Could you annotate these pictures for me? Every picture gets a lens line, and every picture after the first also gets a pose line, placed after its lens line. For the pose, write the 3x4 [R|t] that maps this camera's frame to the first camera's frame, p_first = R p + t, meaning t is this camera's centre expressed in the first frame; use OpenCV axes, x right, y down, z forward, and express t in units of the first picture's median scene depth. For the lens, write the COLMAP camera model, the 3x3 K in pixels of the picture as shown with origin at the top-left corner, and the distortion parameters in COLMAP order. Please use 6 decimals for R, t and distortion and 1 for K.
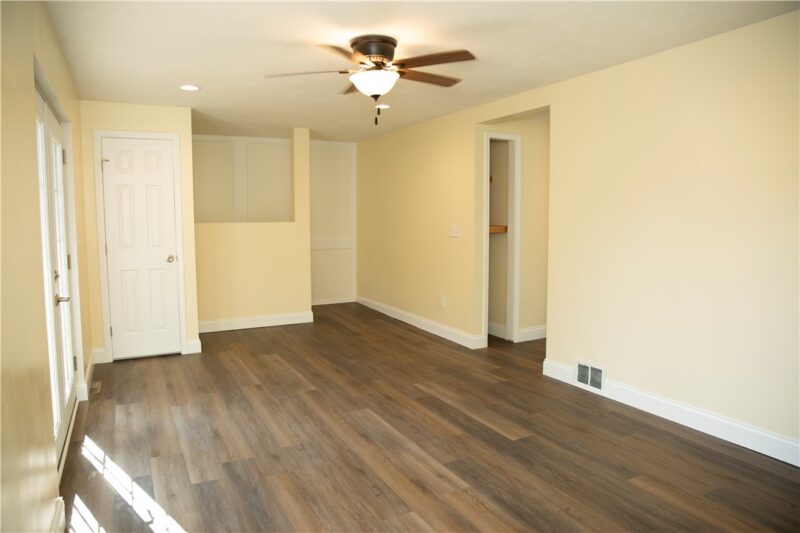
lens RADIAL K [[536.2, 0, 396.9], [0, 536.2, 261.5], [0, 0, 1]] dist [0.002918, 0.002898]
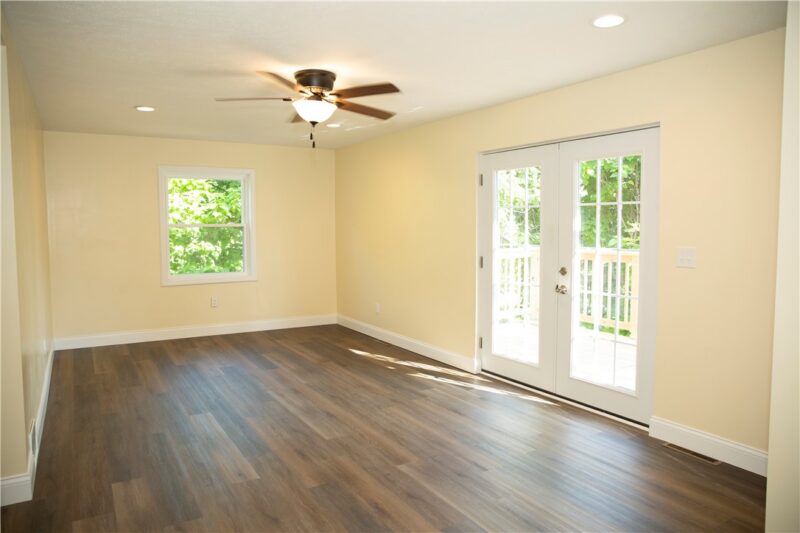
lens RADIAL K [[536.2, 0, 396.9], [0, 536.2, 261.5], [0, 0, 1]] dist [0.002918, 0.002898]
pose [[-0.997641, 0.019359, -0.065862, -0.123647], [0.008747, 0.987440, 0.157750, -0.178300], [0.068088, 0.156801, -0.985280, 1.946187]]
